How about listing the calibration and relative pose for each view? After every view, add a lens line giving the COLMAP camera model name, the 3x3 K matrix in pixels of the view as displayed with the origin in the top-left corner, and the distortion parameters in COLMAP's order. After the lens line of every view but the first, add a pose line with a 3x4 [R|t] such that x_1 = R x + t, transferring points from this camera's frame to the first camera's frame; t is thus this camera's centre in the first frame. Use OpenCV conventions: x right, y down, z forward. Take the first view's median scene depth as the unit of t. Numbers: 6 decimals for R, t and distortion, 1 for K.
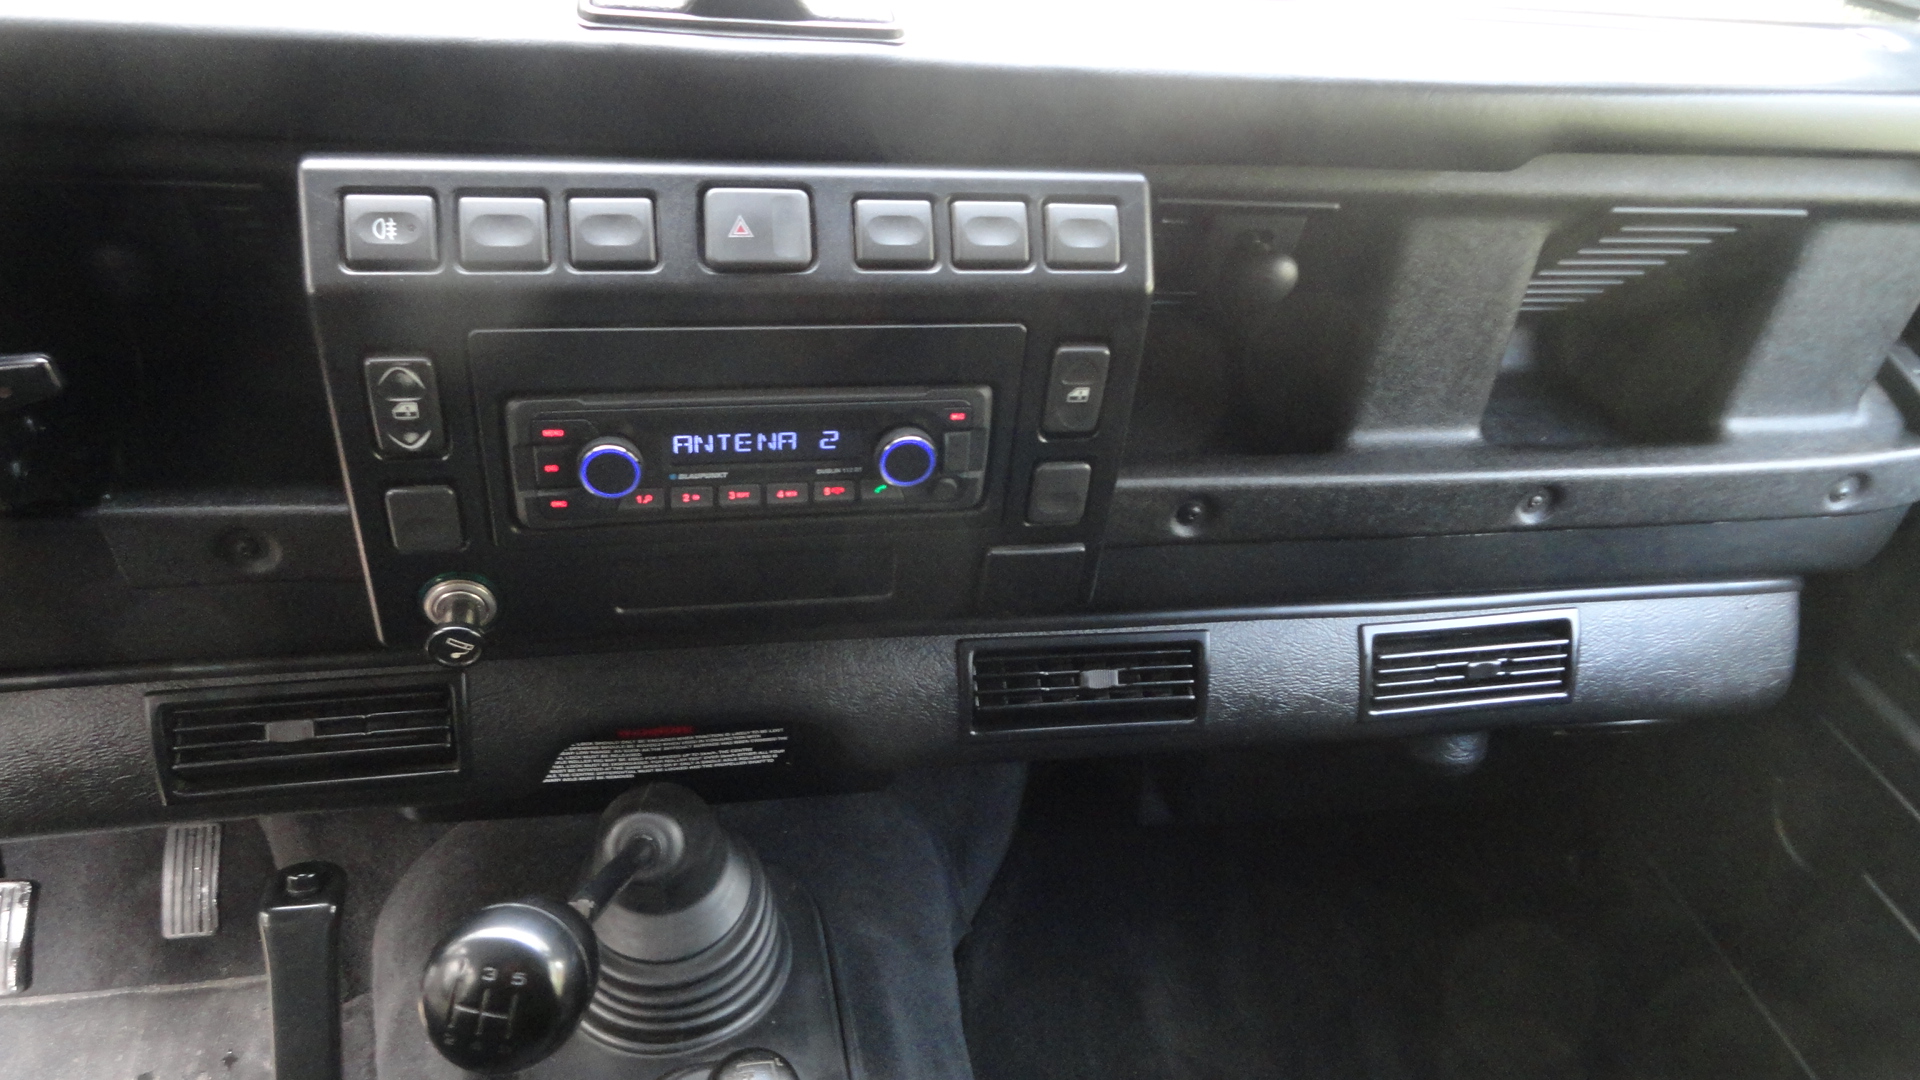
lens RADIAL K [[1320.4, 0, 955.7], [0, 1320.4, 537.9], [0, 0, 1]] dist [-0.002694, 0.008564]
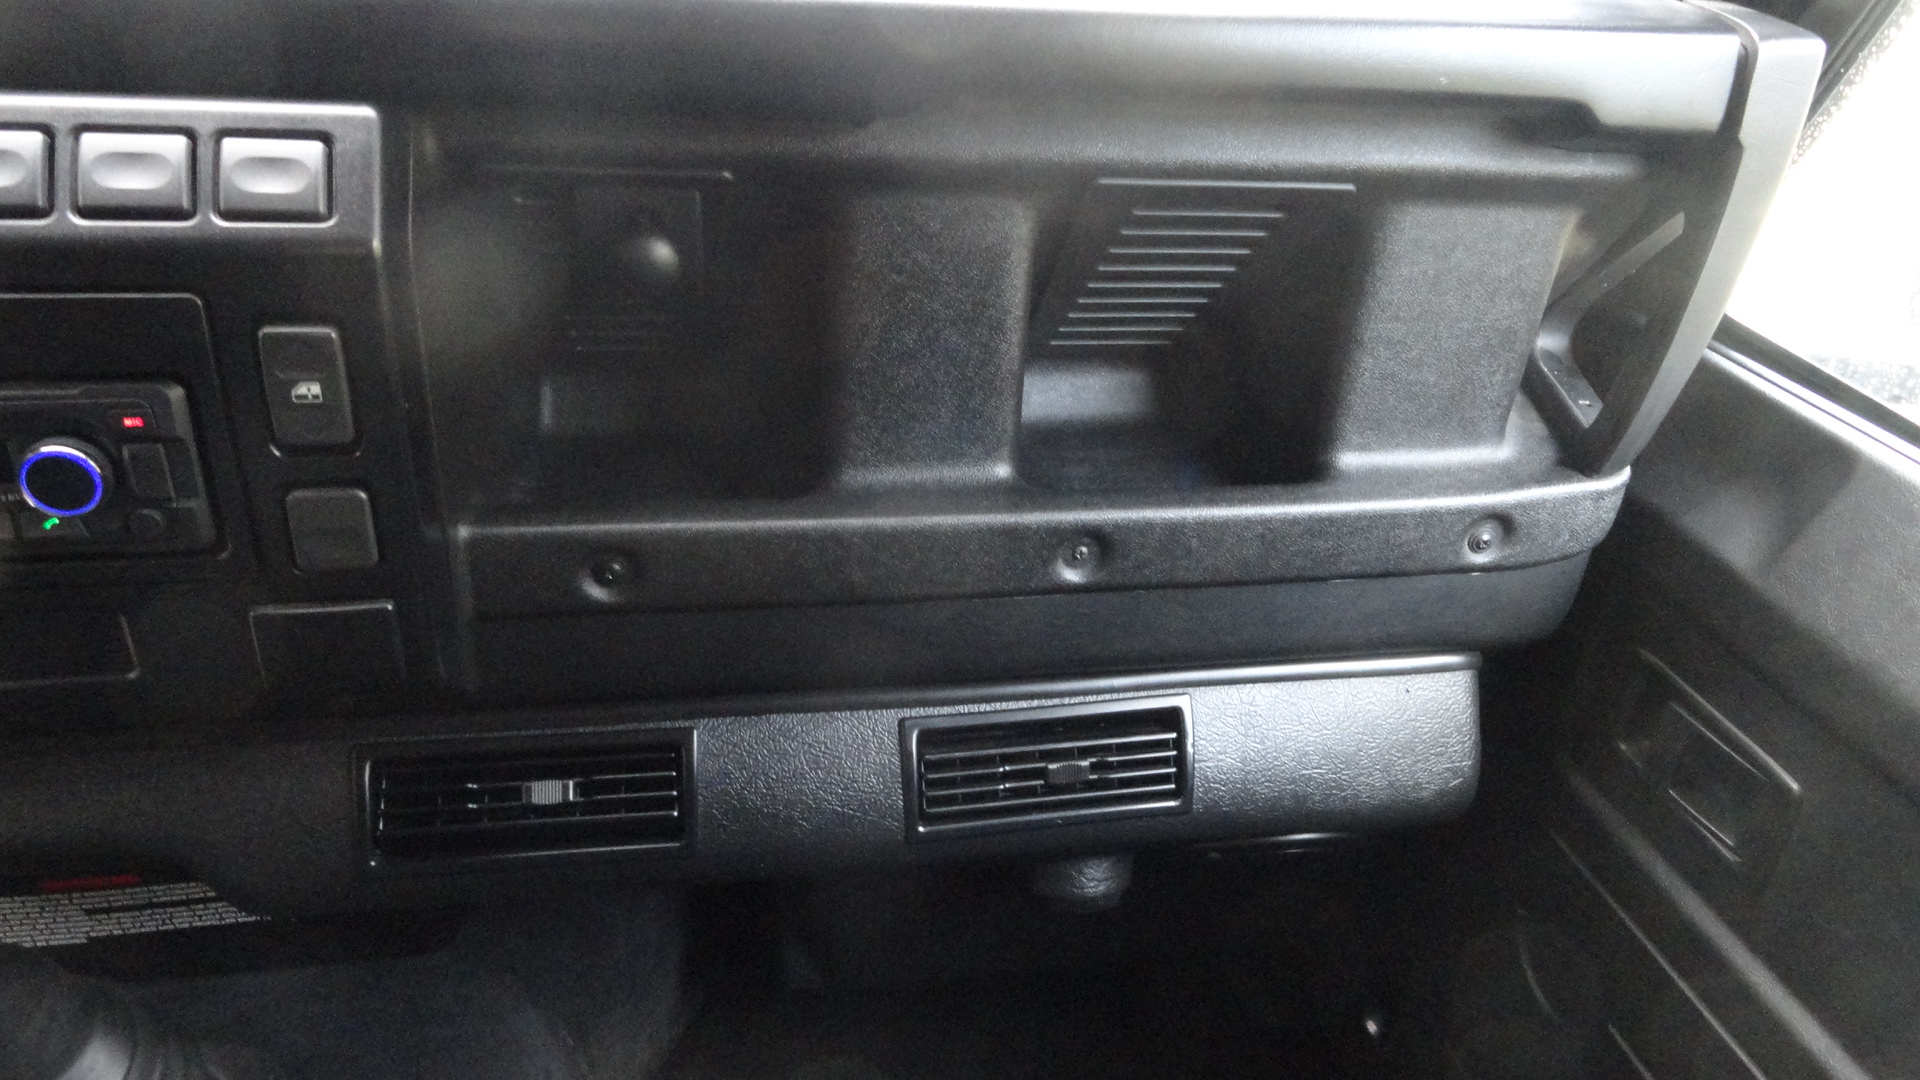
lens RADIAL K [[1320.4, 0, 971.6], [0, 1320.4, 536.6], [0, 0, 1]] dist [-0.002694, 0.008564]
pose [[0.999674, -0.025109, 0.004636, 0.373418], [0.025496, 0.991384, -0.128485, 0.064992], [-0.001370, 0.128561, 0.991701, 0.200636]]
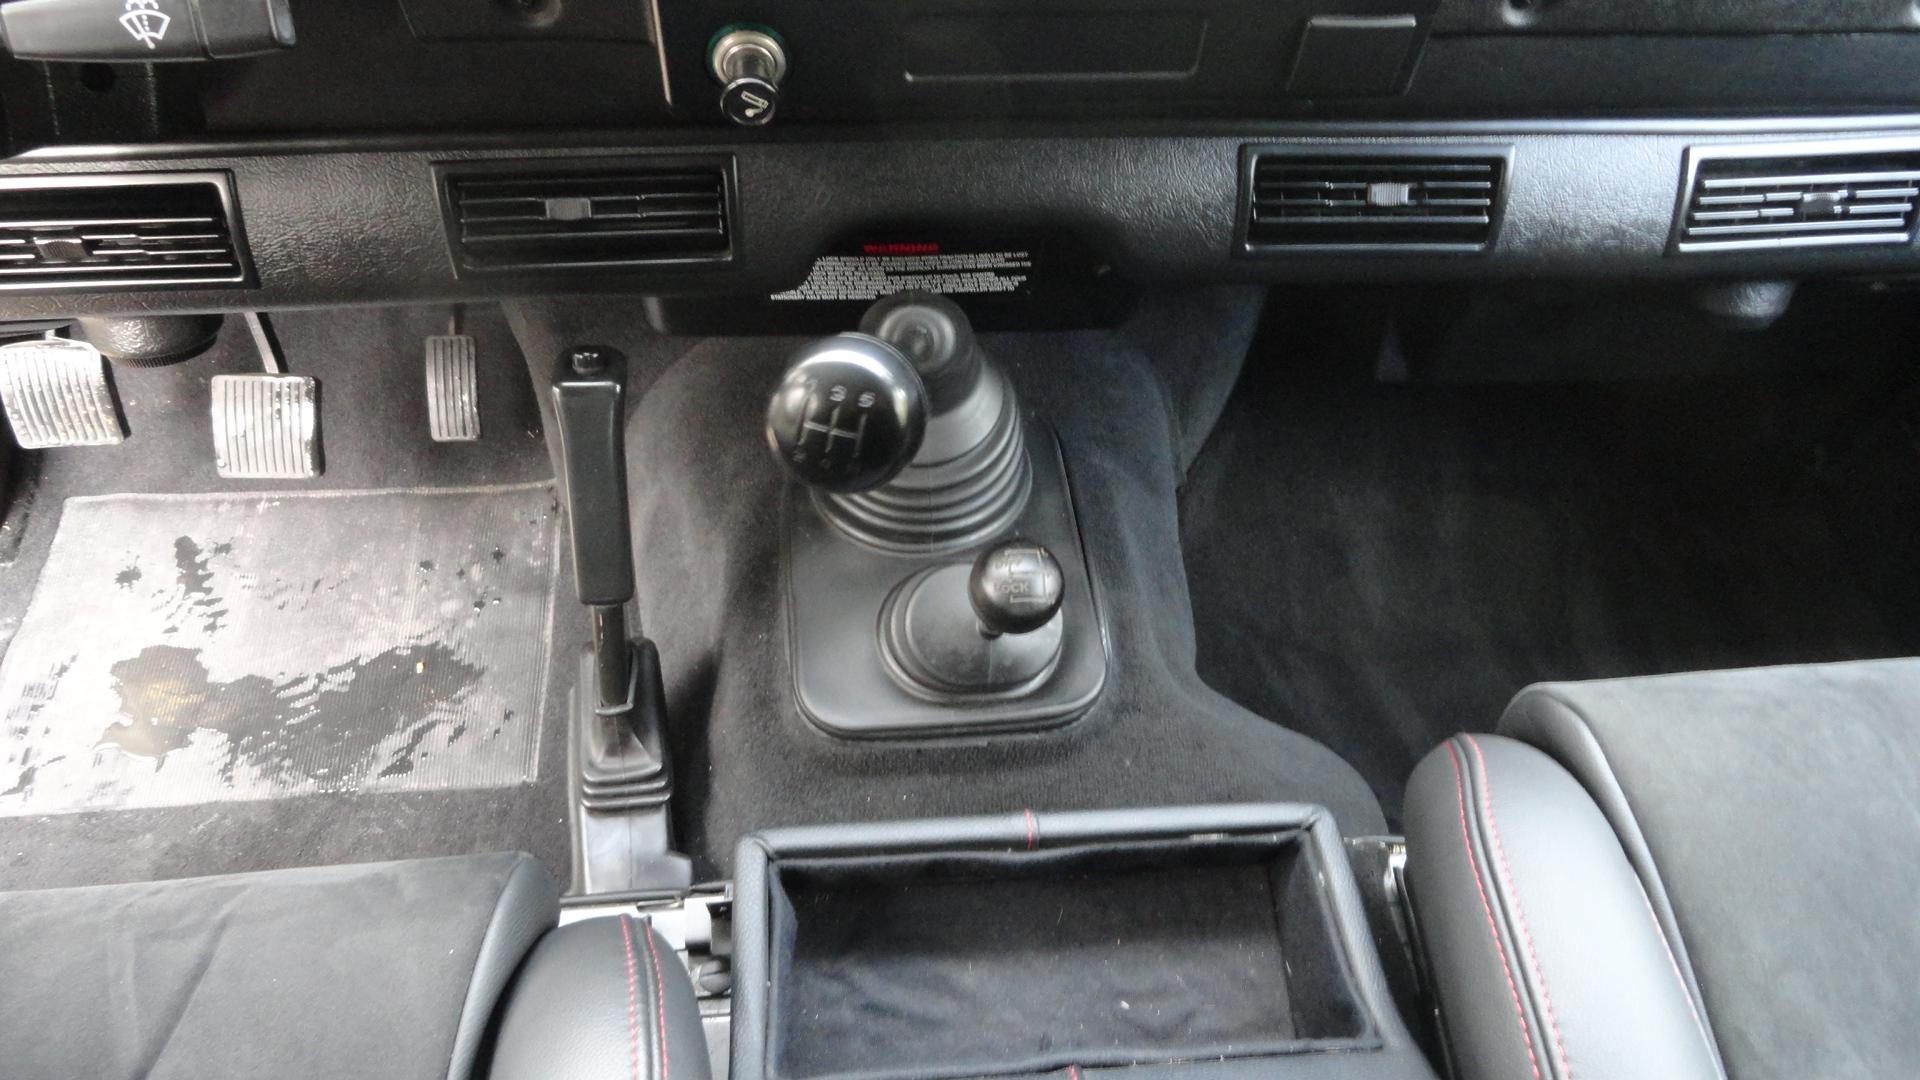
lens RADIAL K [[1320.4, 0, 958.4], [0, 1320.4, 533.7], [0, 0, 1]] dist [-0.002694, 0.008564]
pose [[0.993120, 0.057413, -0.102063, -0.086015], [-0.025942, 0.957776, 0.286342, 0.079624], [0.114193, -0.281724, 0.952676, 0.011104]]
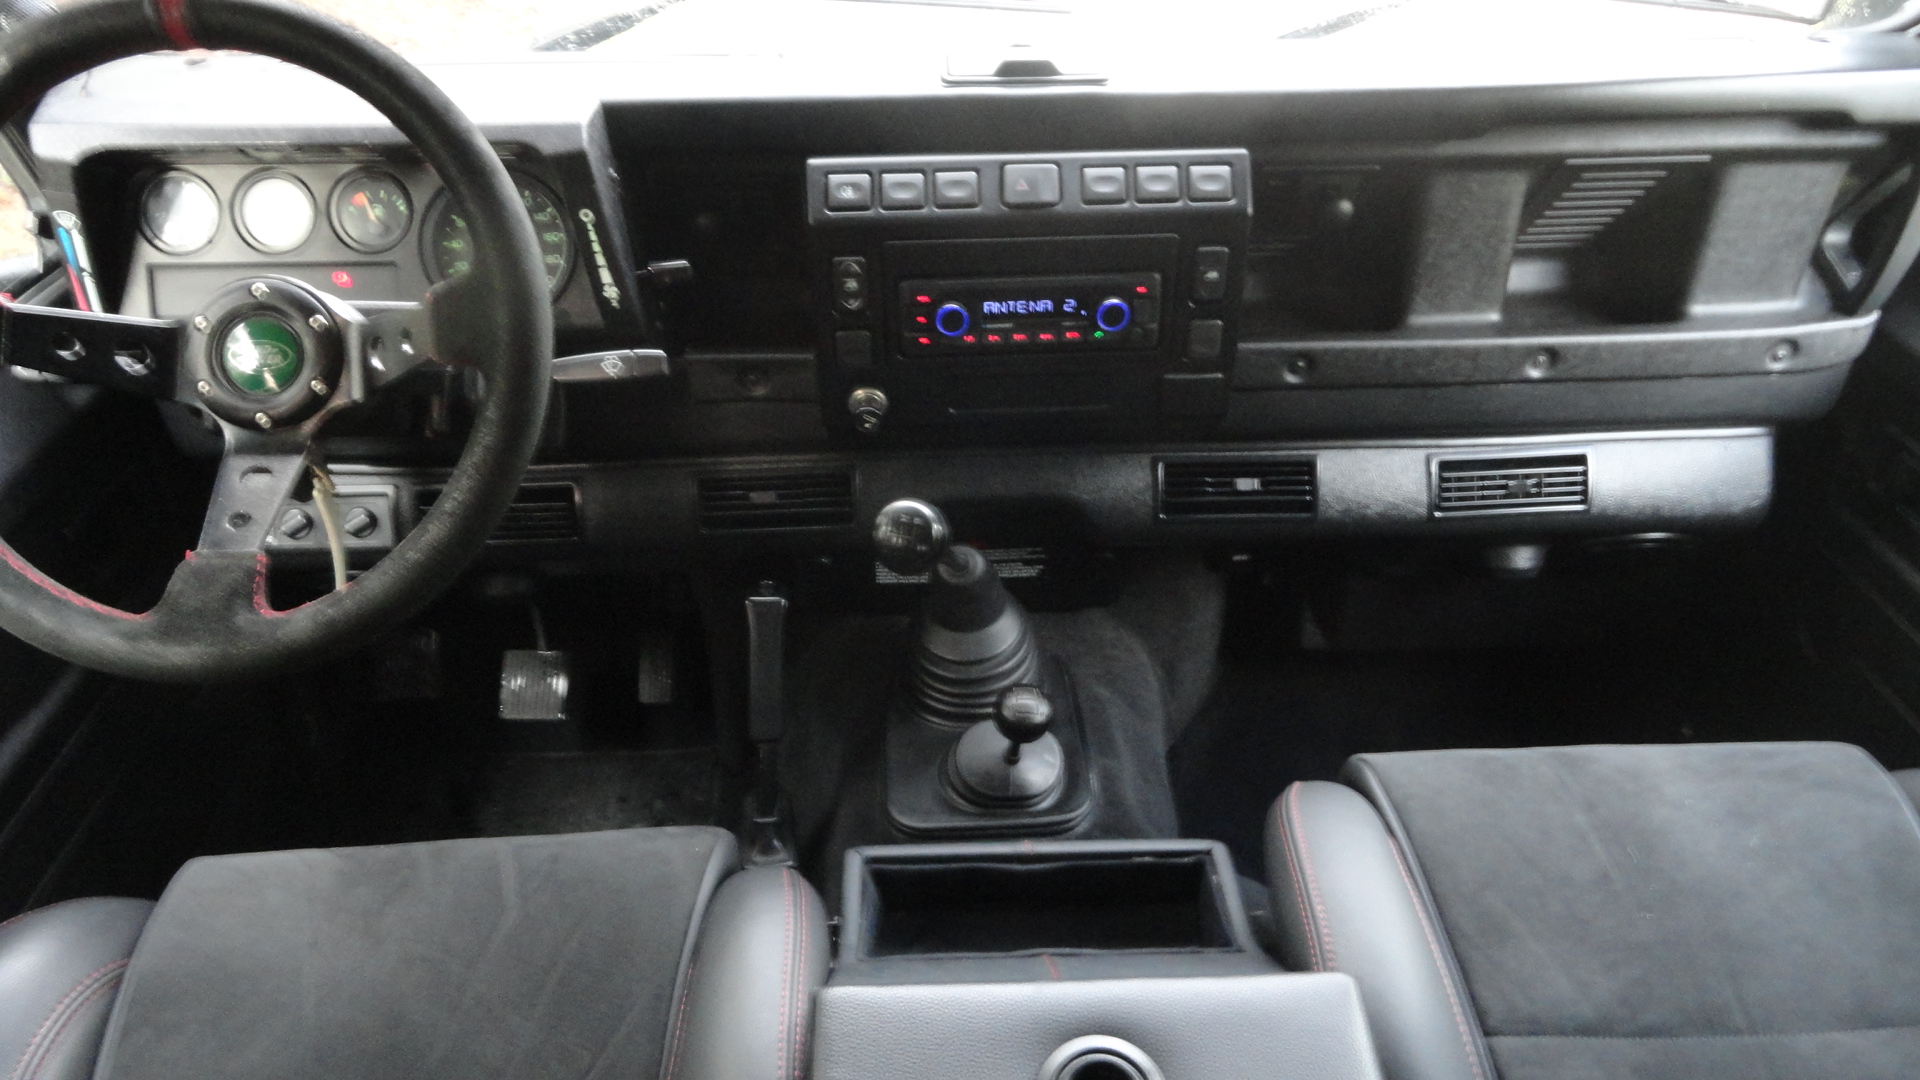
lens RADIAL K [[1320.4, 0, 953.5], [0, 1320.4, 529.5], [0, 0, 1]] dist [-0.002694, 0.008564]
pose [[0.980653, -0.004288, -0.195709, 0.077965], [-0.009024, 0.997707, -0.067076, 0.275138], [0.195548, 0.067545, 0.978365, -0.598744]]
